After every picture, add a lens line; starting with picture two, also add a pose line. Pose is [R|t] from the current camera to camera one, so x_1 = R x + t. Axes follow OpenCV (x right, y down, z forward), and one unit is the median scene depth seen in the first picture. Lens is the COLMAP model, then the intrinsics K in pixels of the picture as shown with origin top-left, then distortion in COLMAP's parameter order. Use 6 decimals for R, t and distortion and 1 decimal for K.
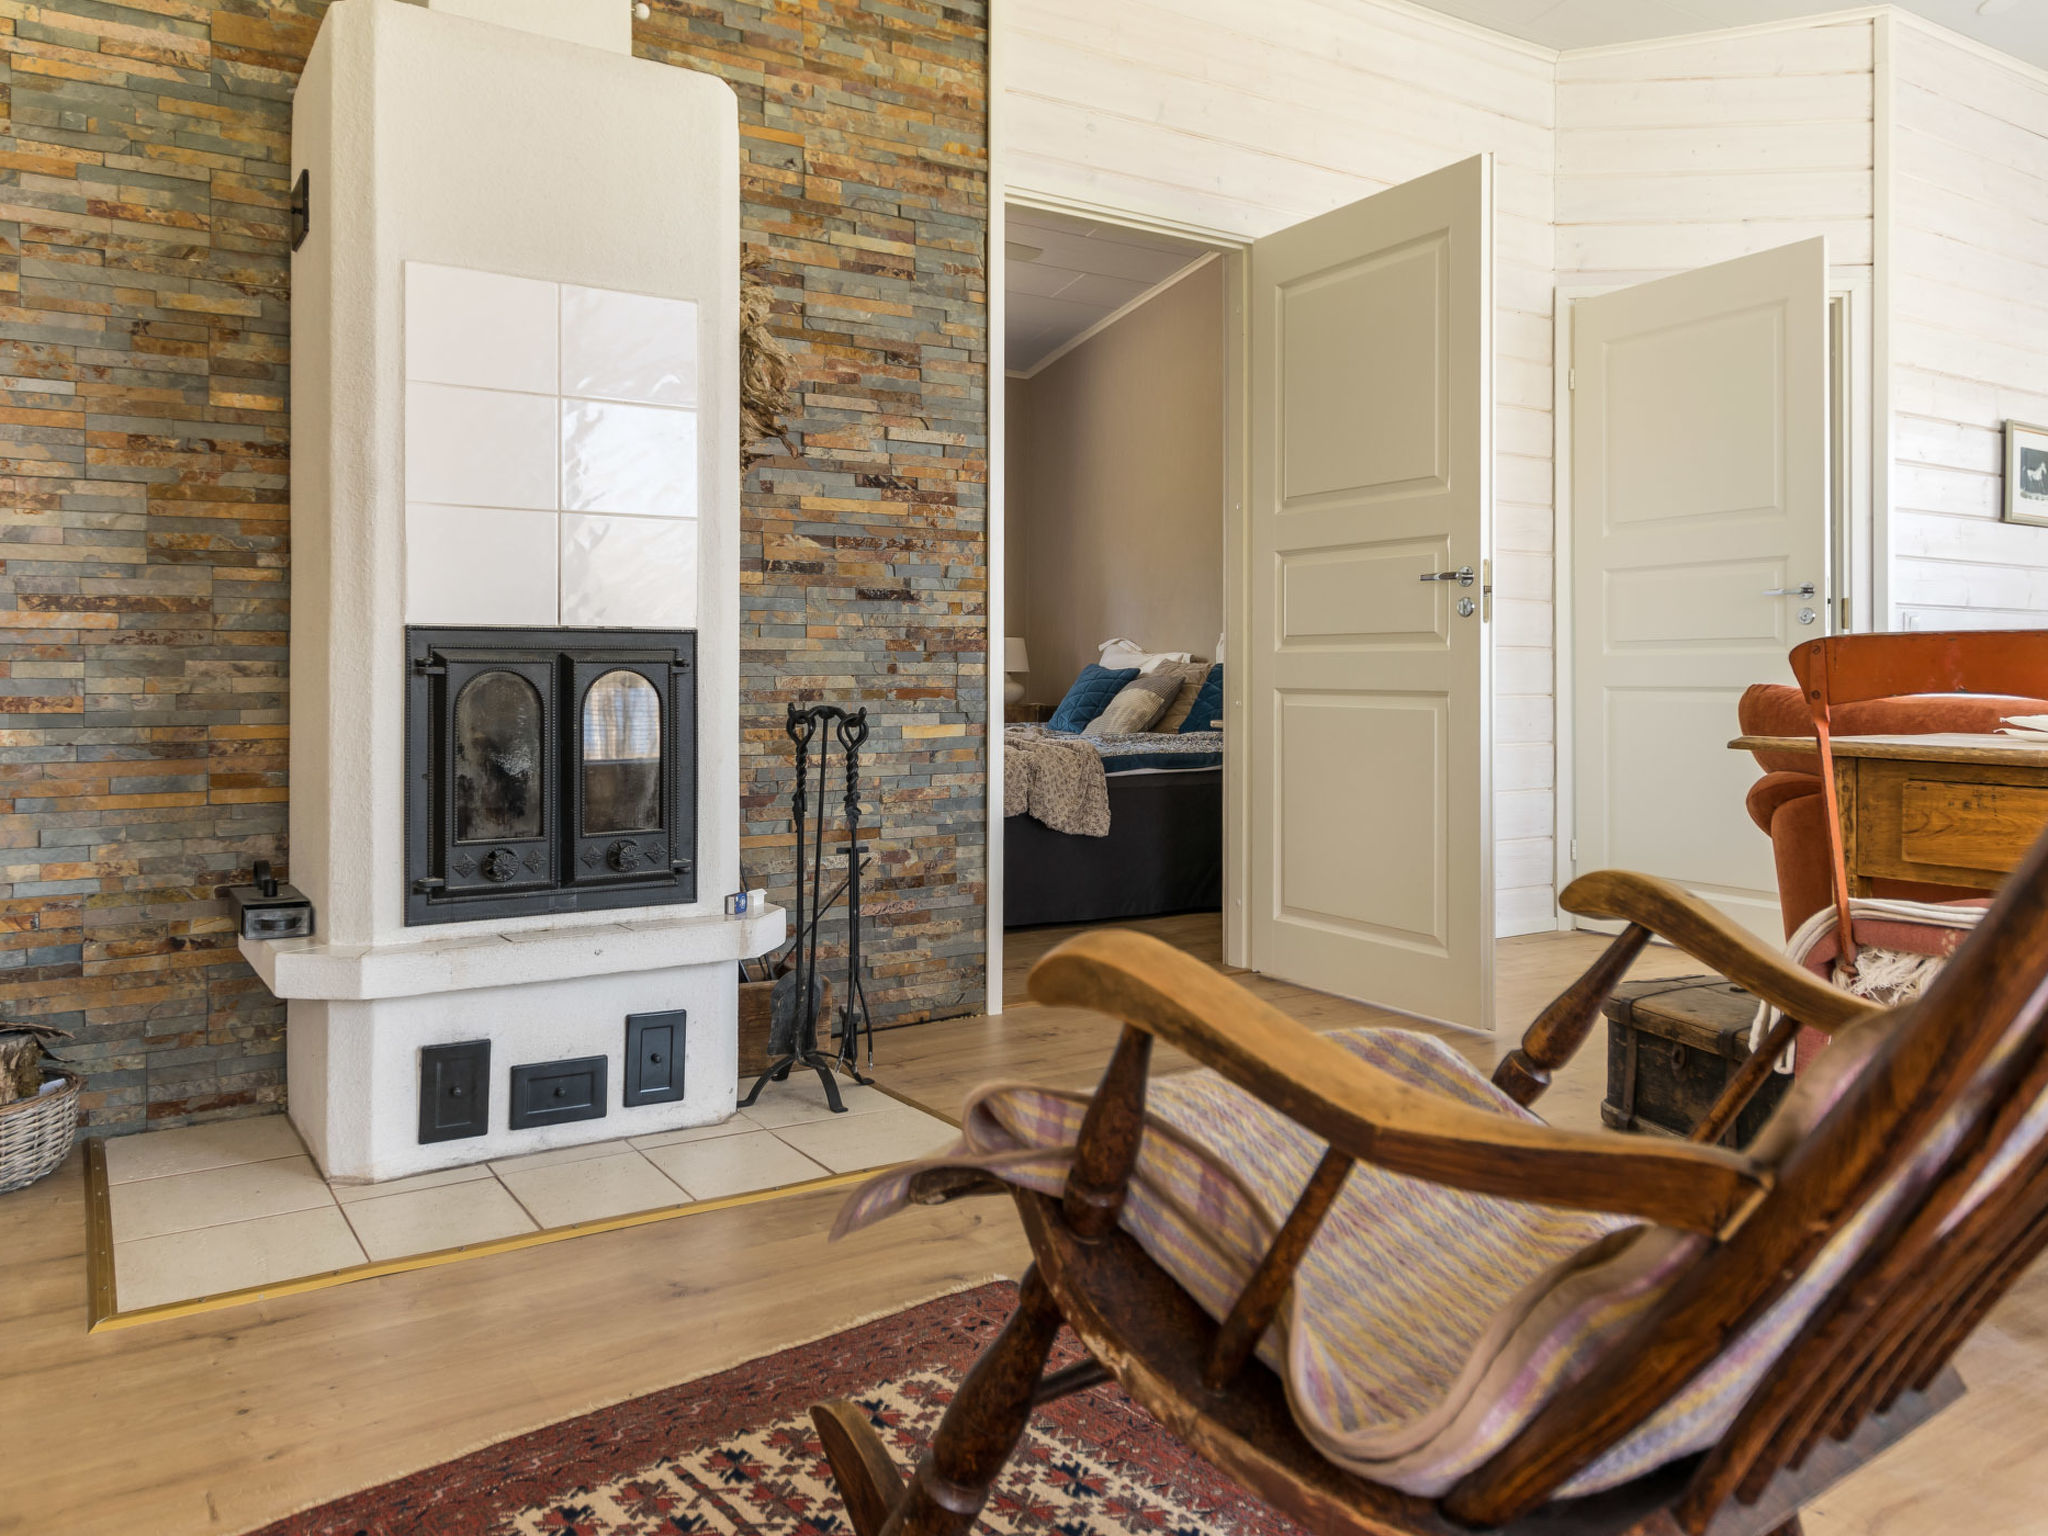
lens RADIAL K [[1507.8, 0, 1023.4], [0, 1507.8, 767.8], [0, 0, 1]] dist [0.004266, 0.001792]
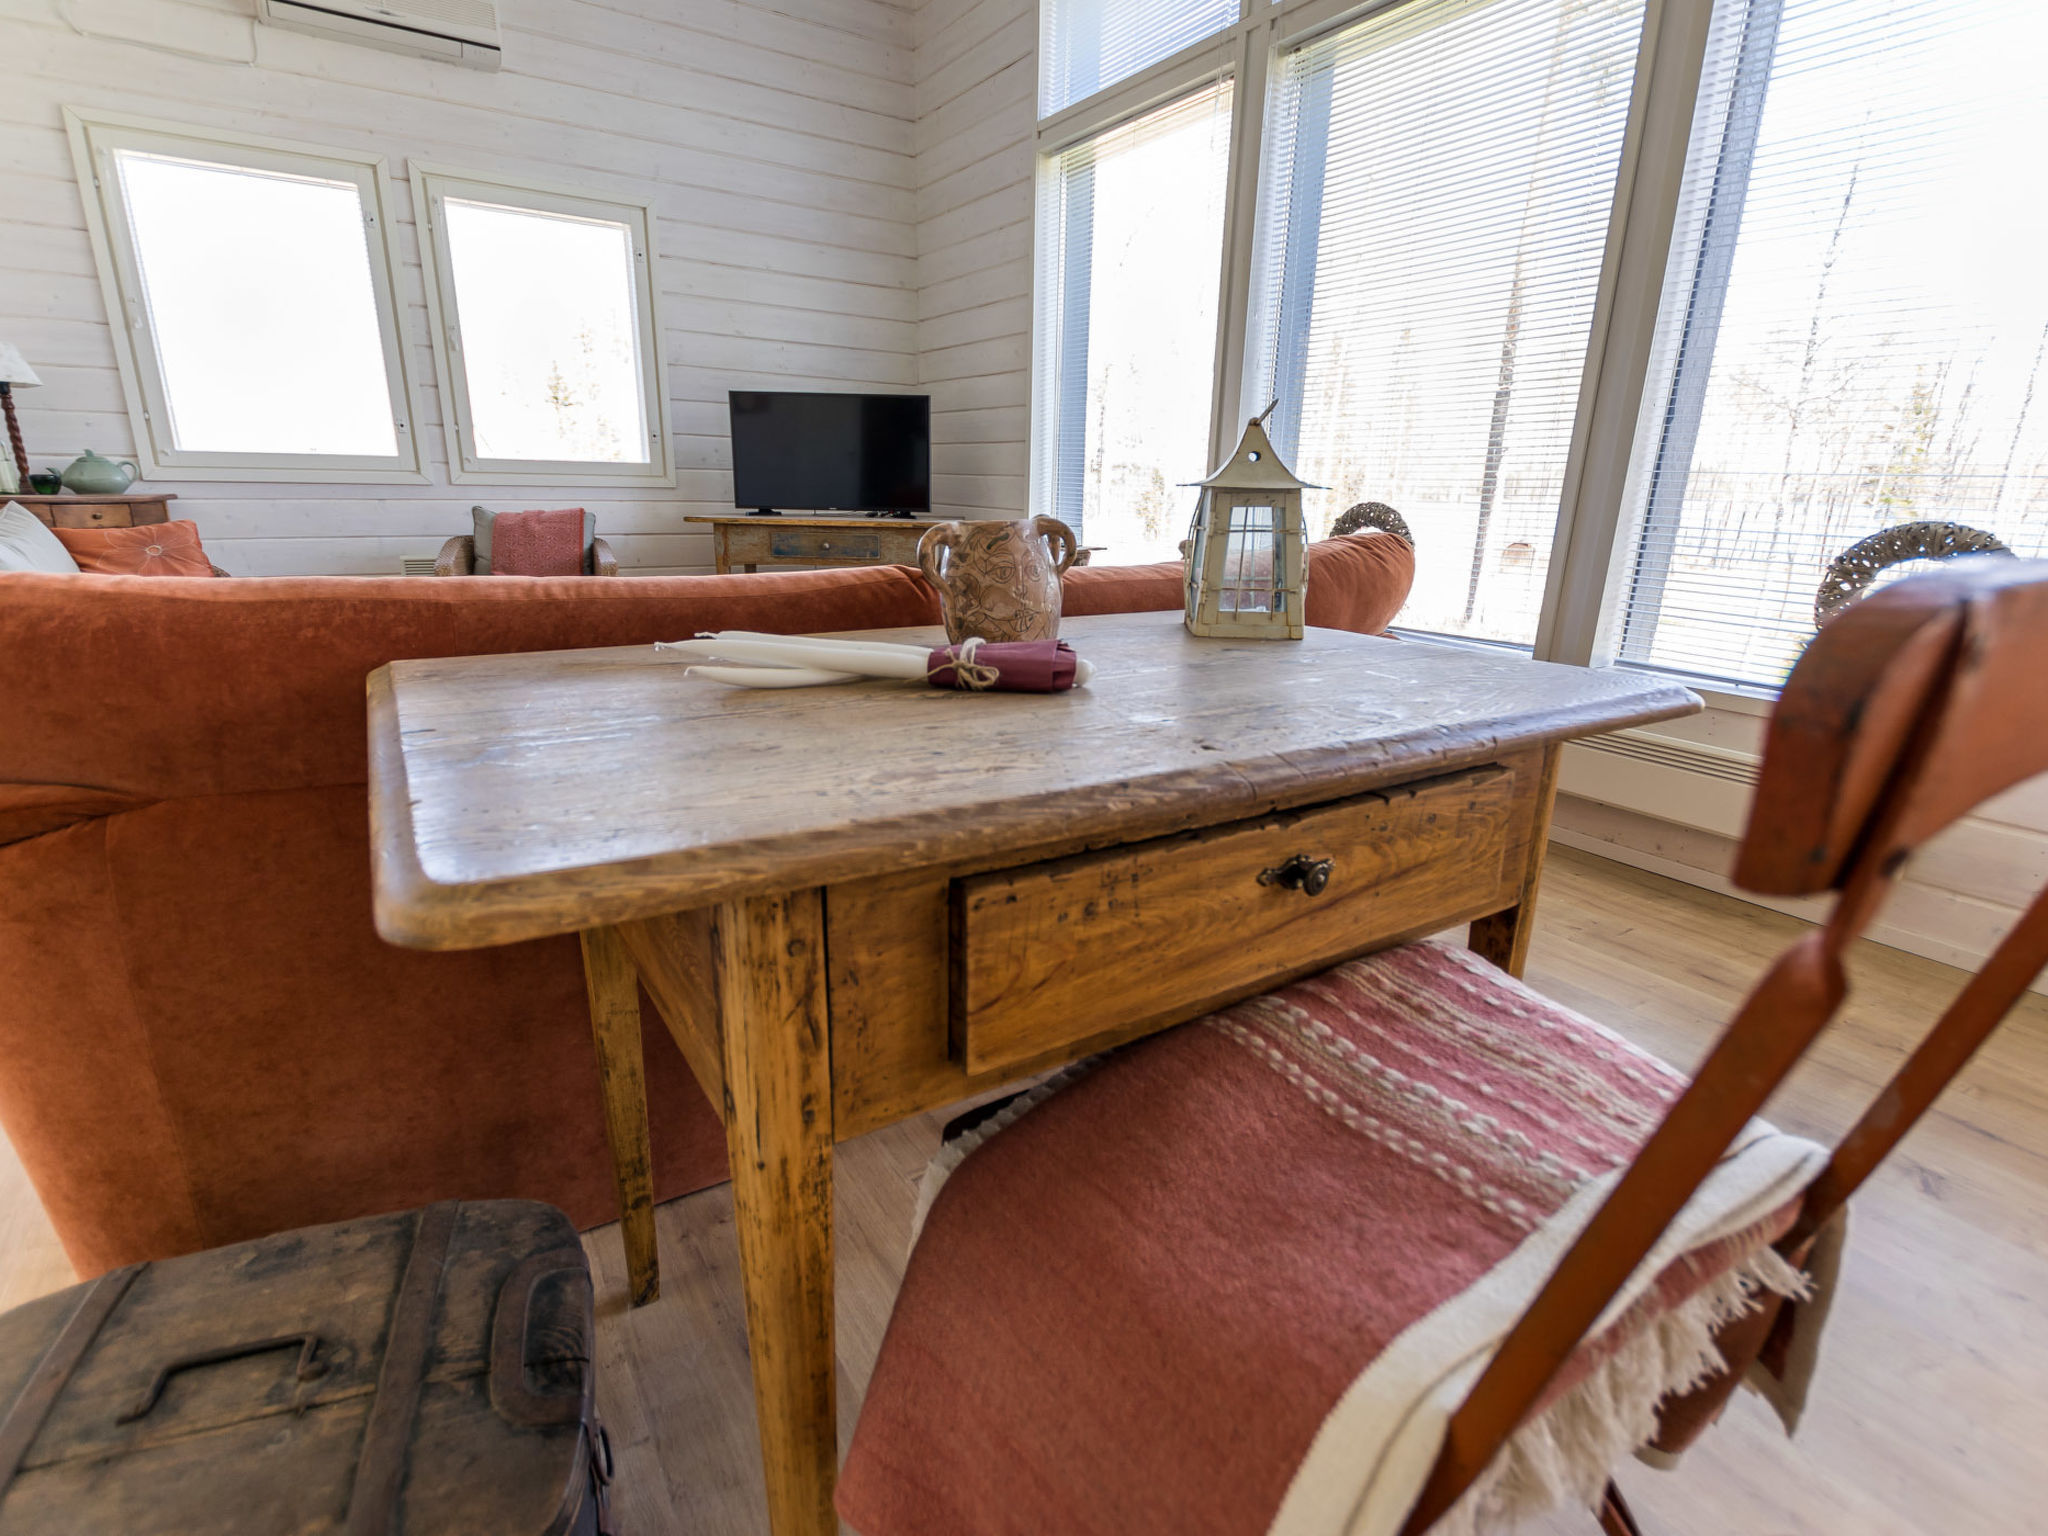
lens RADIAL K [[992.4, 0, 1022.4], [0, 992.4, 778.4], [0, 0, 1]] dist [-0.003929, -0.001668]
pose [[-0.005326, -0.278147, 0.960524, 0.356347], [0.035493, 0.959880, 0.278157, -0.090632], [-0.999356, 0.035573, 0.004760, 1.004374]]
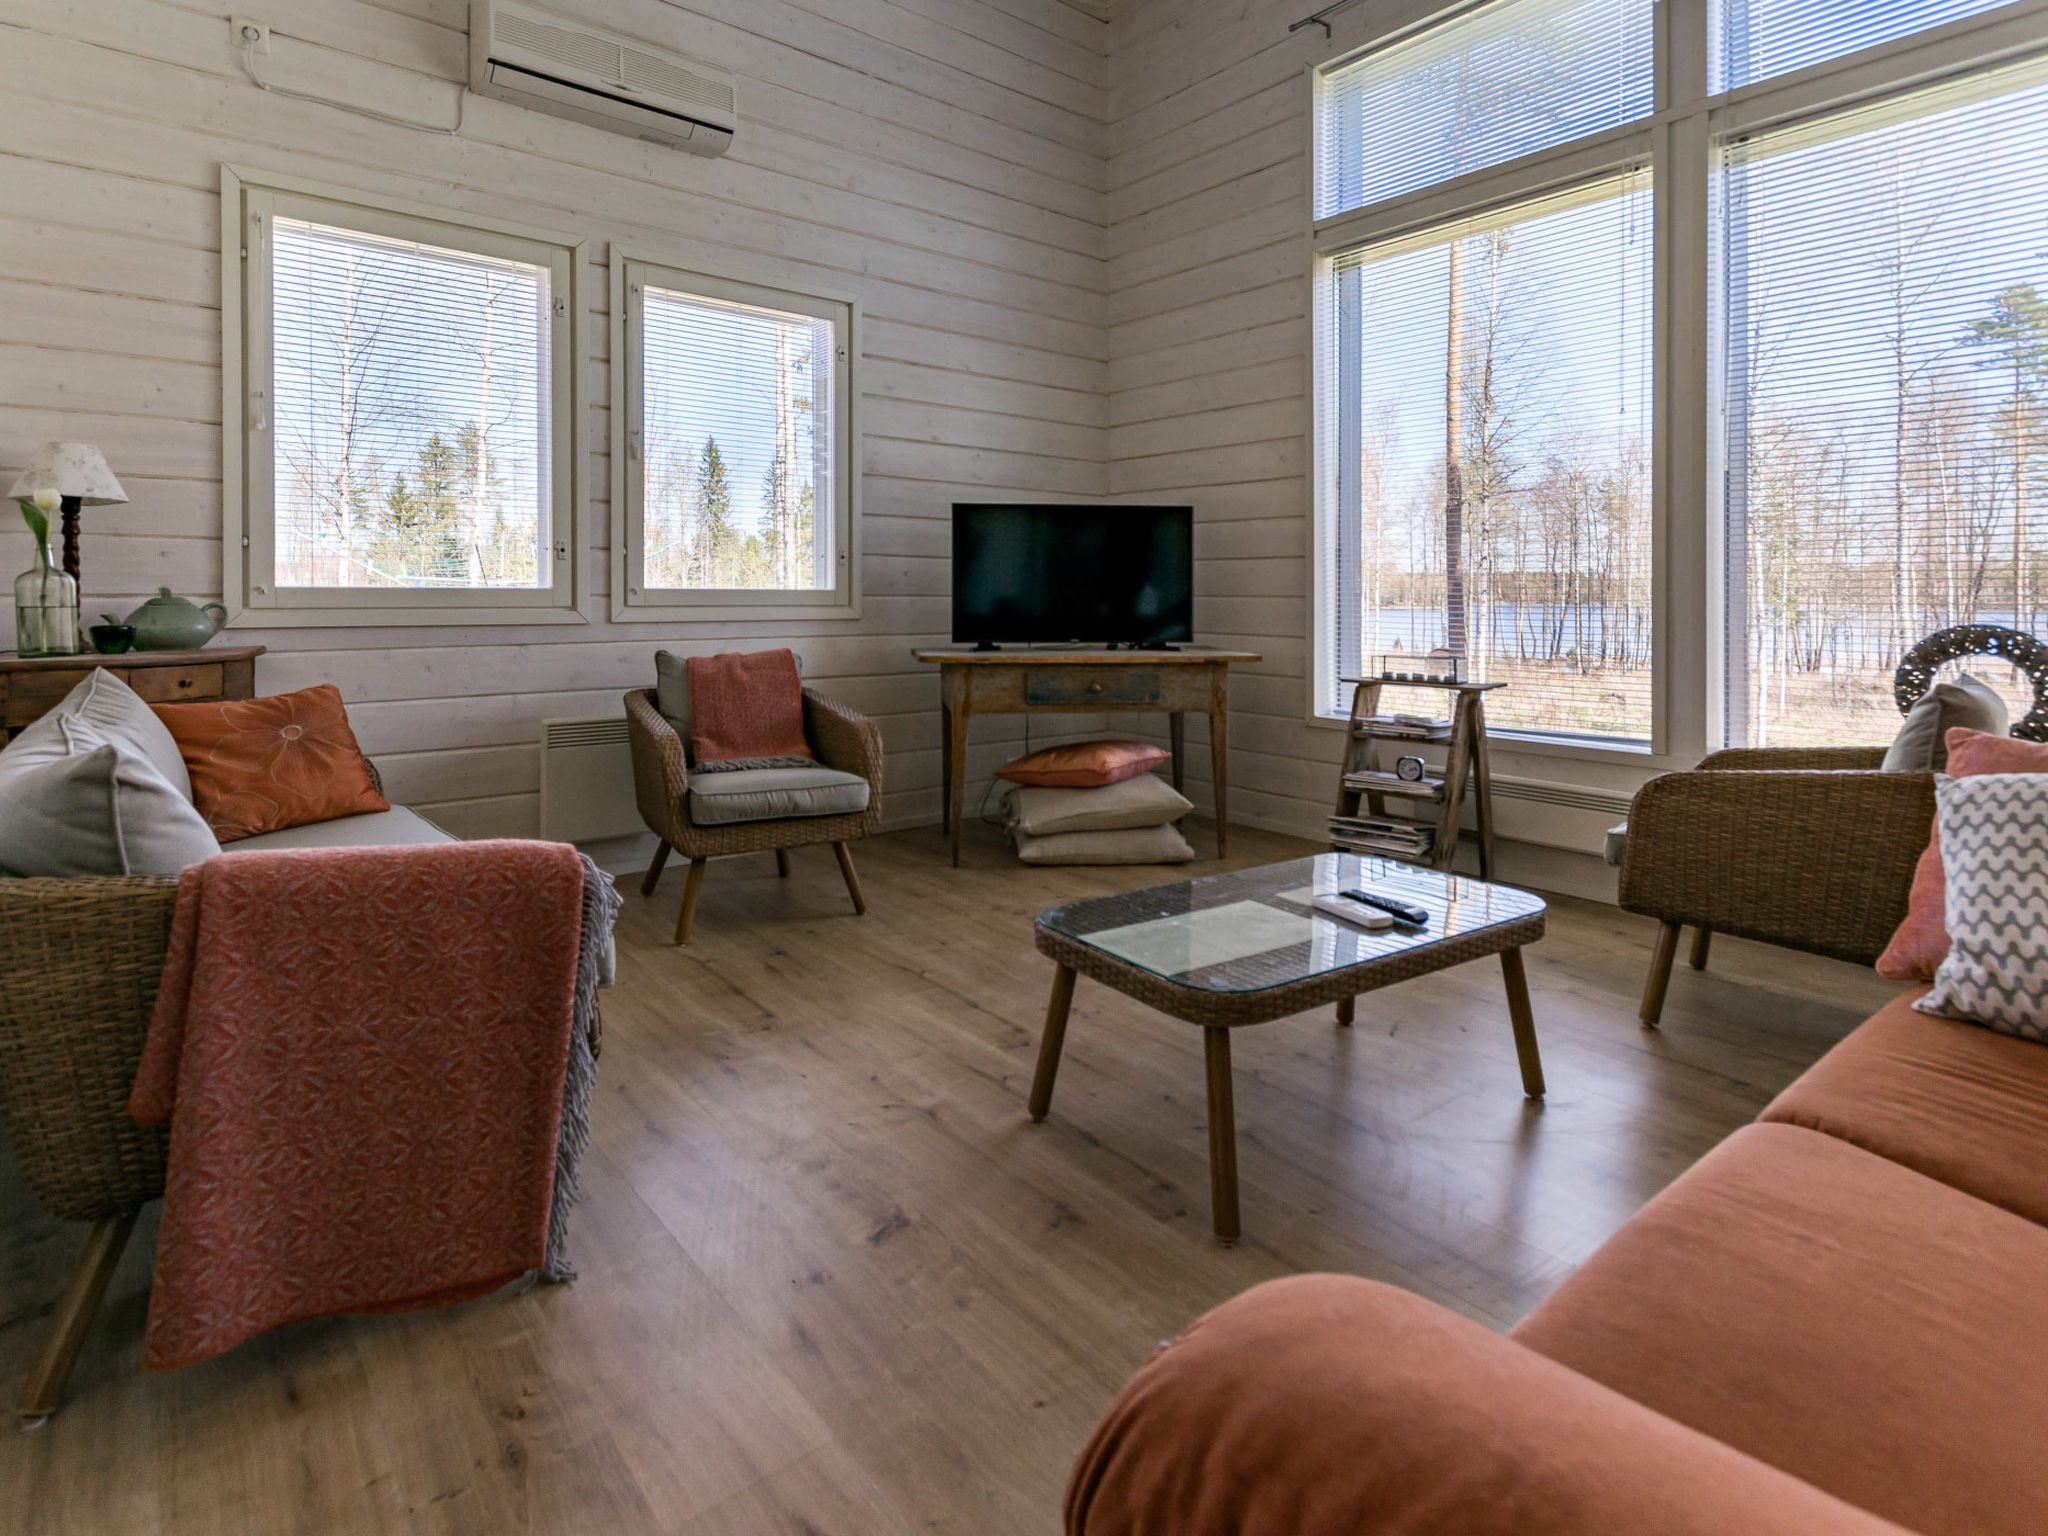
lens RADIAL K [[1089.8, 0, 1042.2], [0, 1089.8, 600.9], [0, 0, 1]] dist [-0.000714, -0.001925]
pose [[-0.110524, 0.003417, 0.993868, 0.395957], [0.055396, 0.998461, 0.002727, -0.096699], [-0.992328, 0.055358, -0.110543, 1.077233]]
